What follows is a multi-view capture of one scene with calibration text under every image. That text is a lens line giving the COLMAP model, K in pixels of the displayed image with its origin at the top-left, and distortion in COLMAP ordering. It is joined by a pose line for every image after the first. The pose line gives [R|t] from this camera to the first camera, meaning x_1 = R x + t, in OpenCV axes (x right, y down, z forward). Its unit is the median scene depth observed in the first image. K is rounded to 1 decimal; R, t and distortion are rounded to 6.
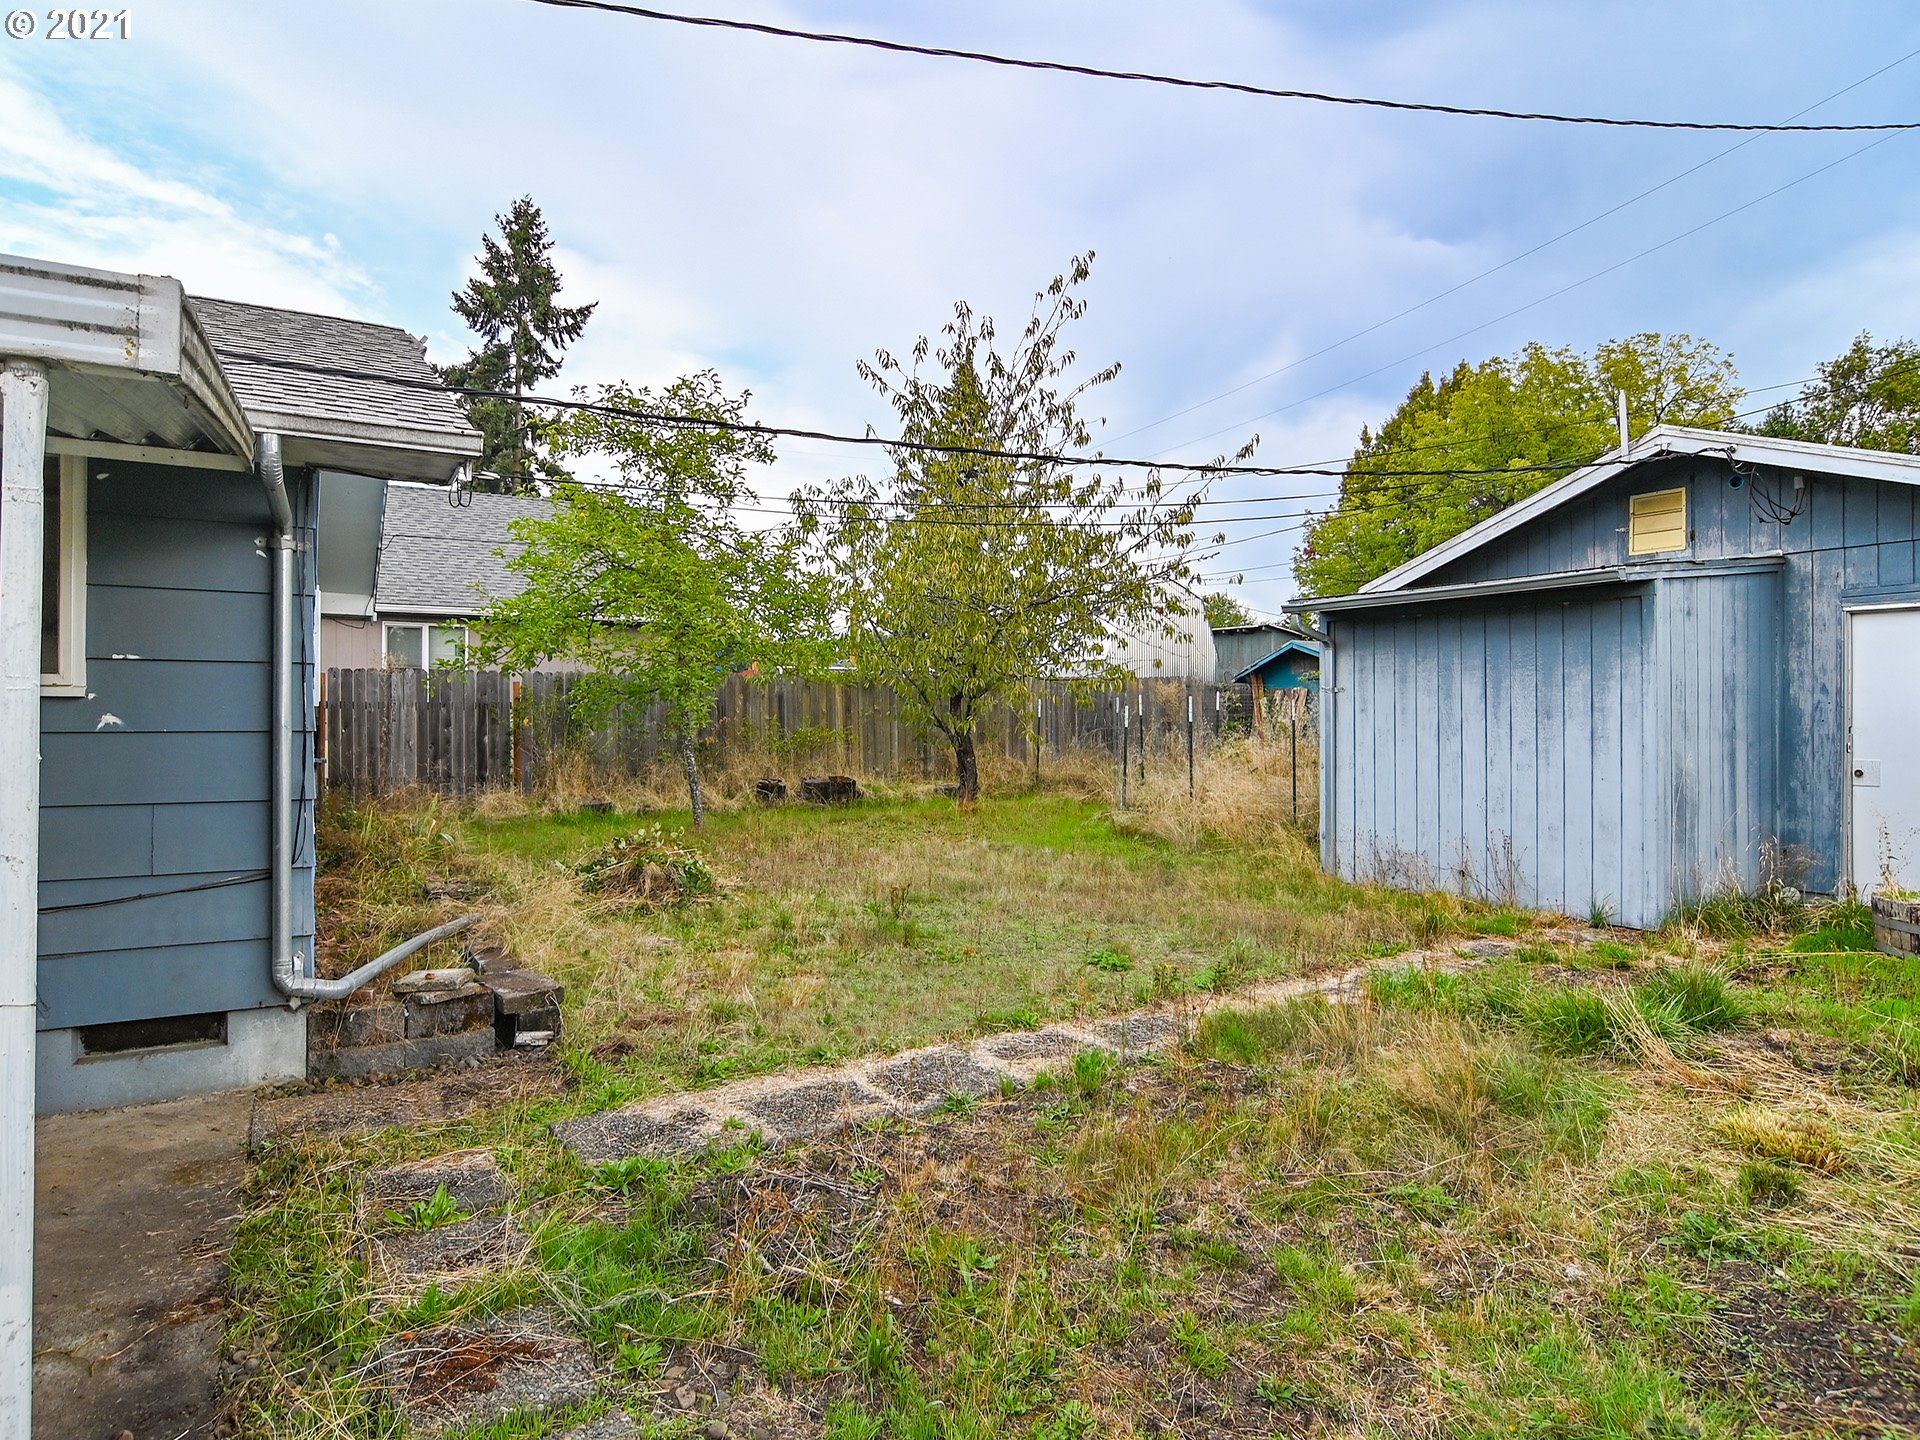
lens RADIAL K [[1127.3, 0, 921.8], [0, 1127.3, 717.8], [0, 0, 1]] dist [-0.034679, 0.018811]
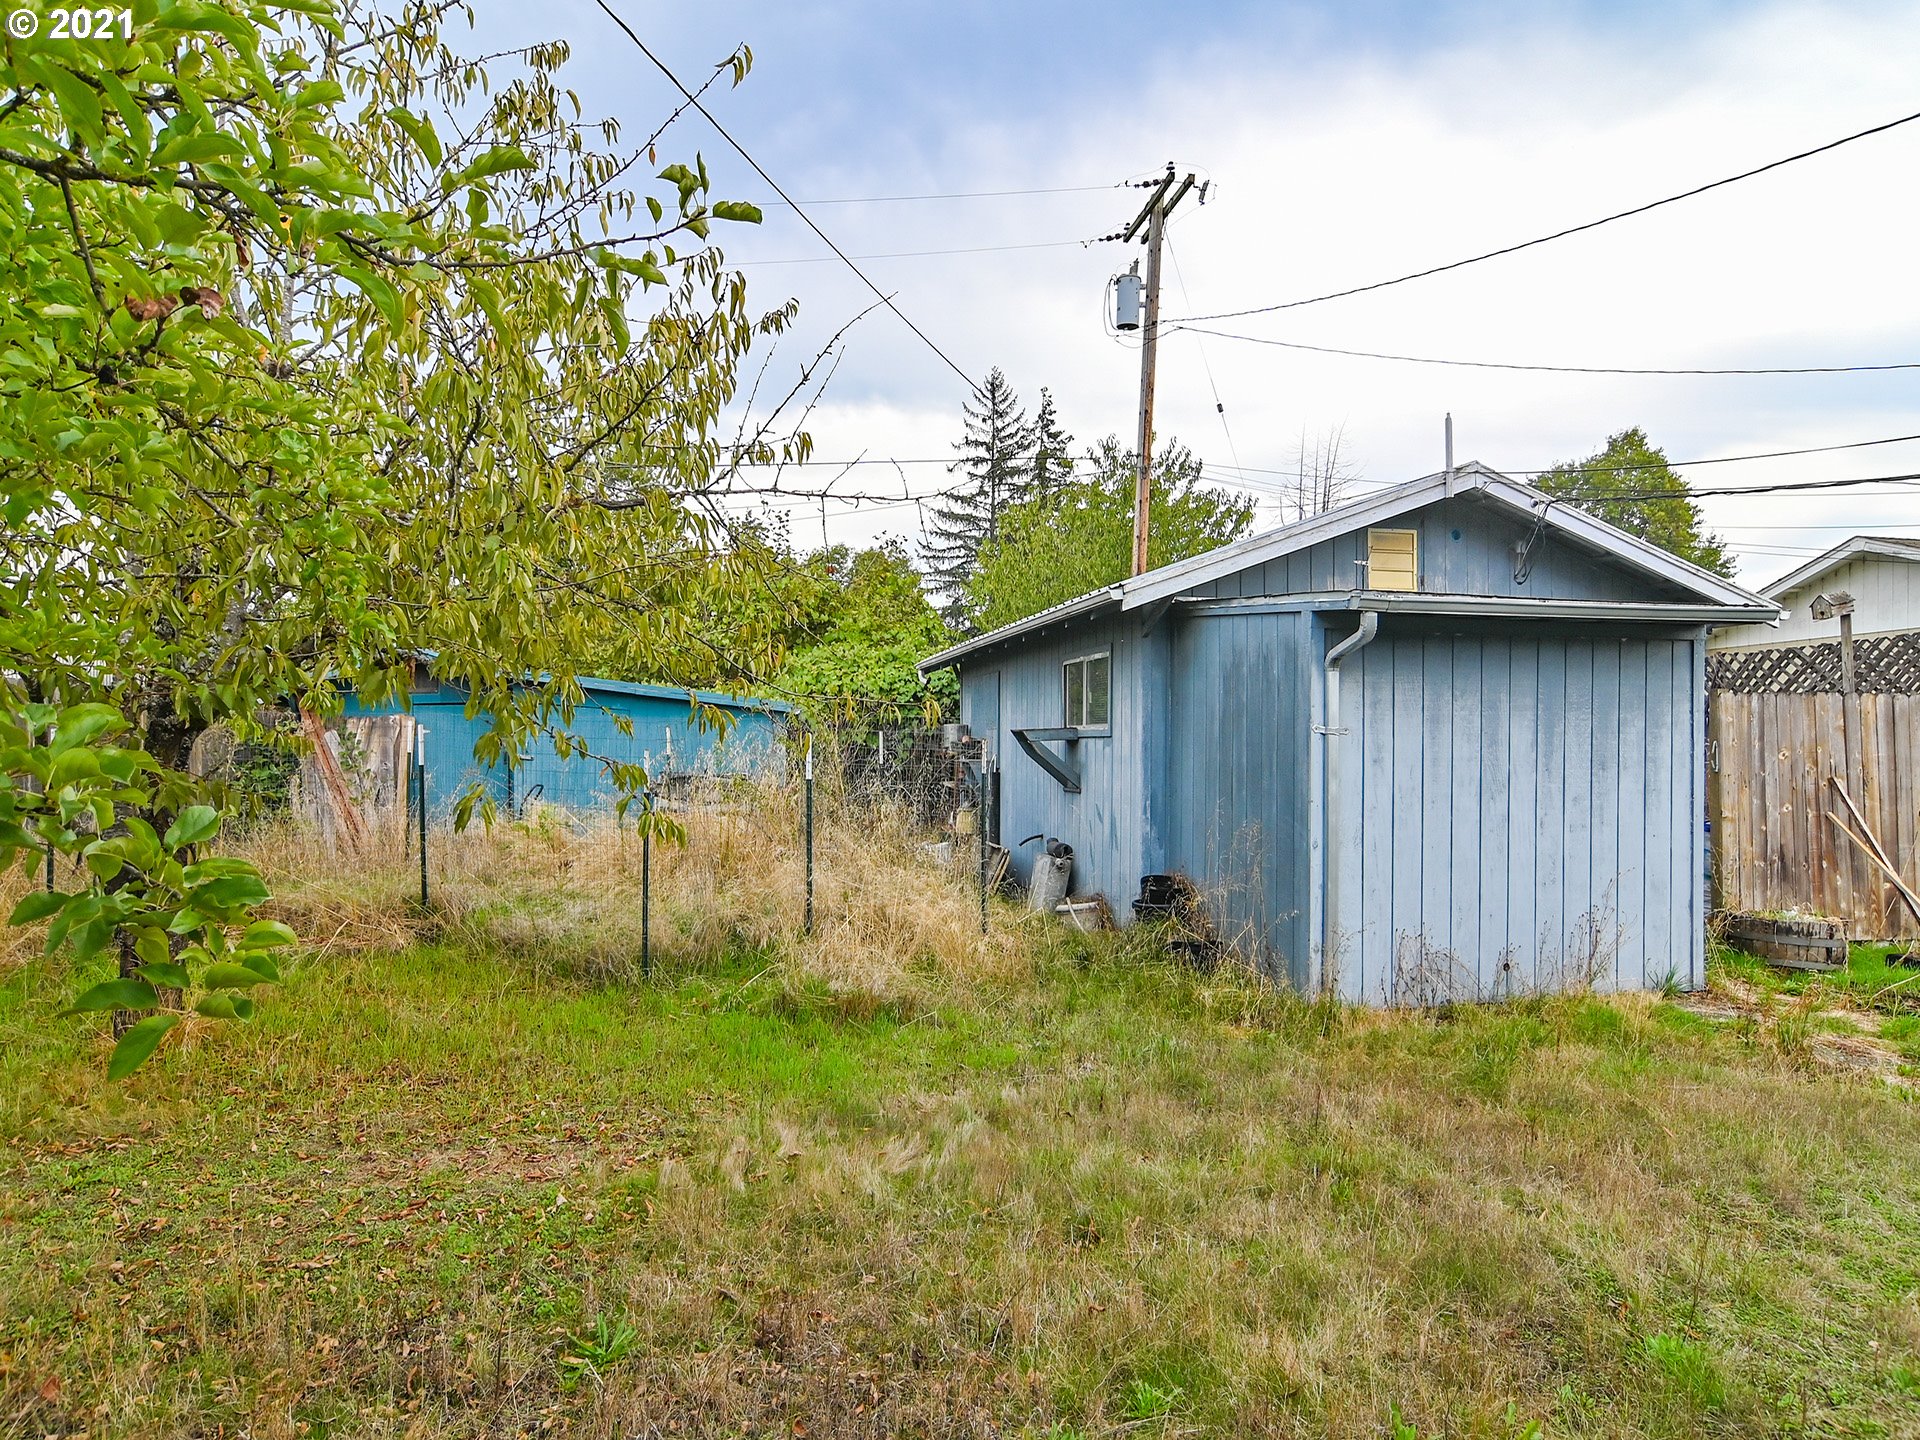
lens RADIAL K [[1092.4, 0, 999.7], [0, 1092.4, 751.4], [0, 0, 1]] dist [-0.021274, 0.017529]
pose [[0.296017, -0.003125, 0.955178, -0.357222], [0.003849, 0.999990, 0.002079, -0.016200], [-0.955175, 0.003061, 0.296026, 1.113167]]
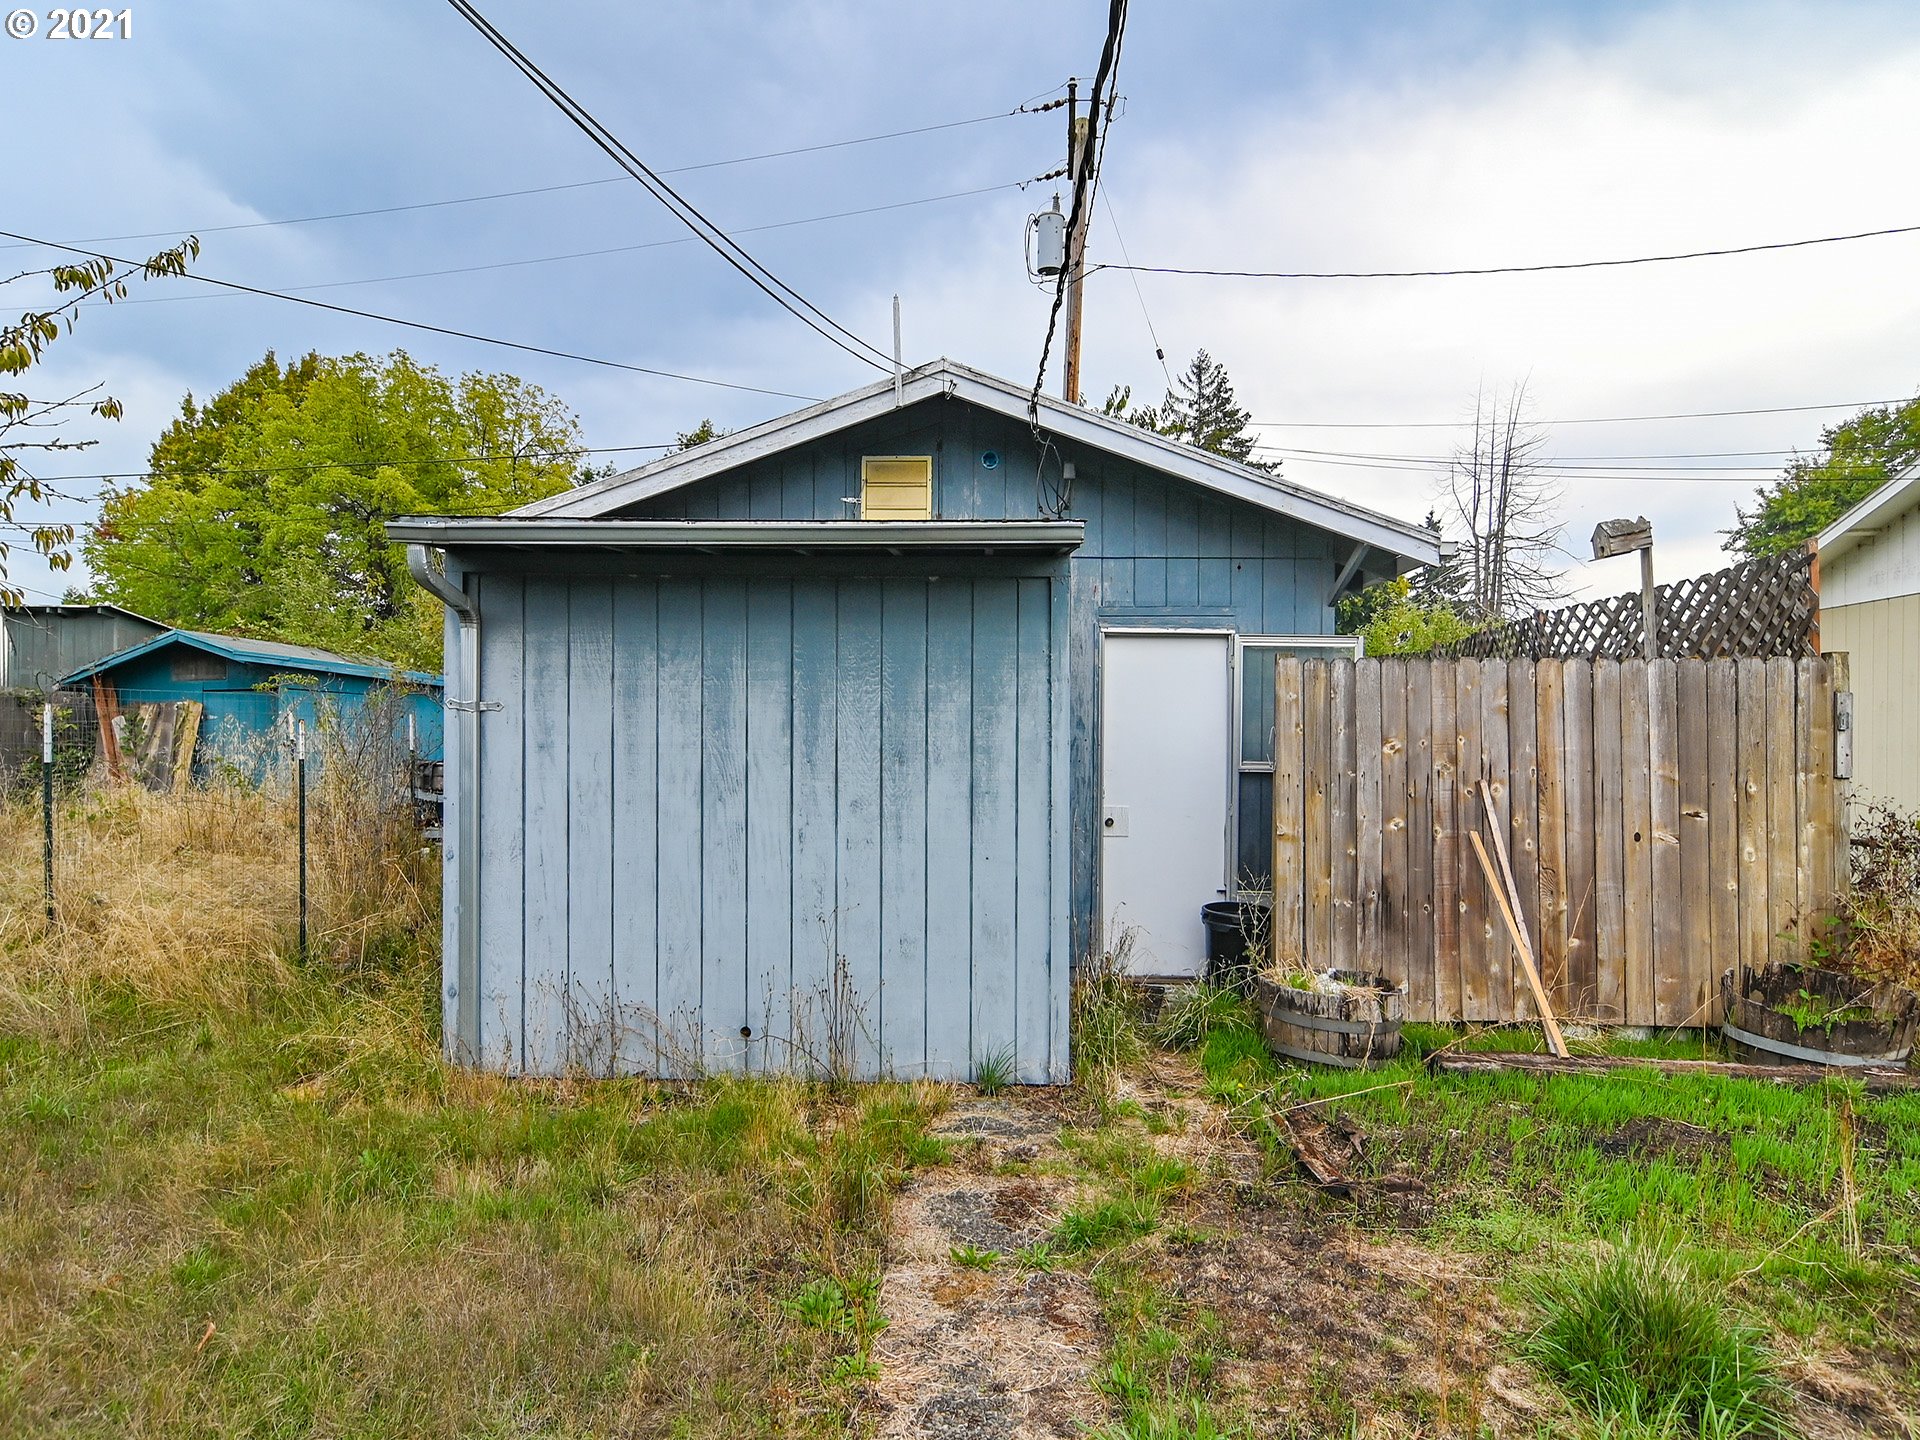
lens RADIAL K [[1092.2, 0, 992.6], [0, 1092.2, 740.4], [0, 0, 1]] dist [-0.018213, 0.014956]
pose [[0.511426, 0.004919, 0.859313, 0.065193], [-0.004050, 0.999986, -0.003314, -0.009432], [-0.859317, -0.001785, 0.511439, 0.603371]]
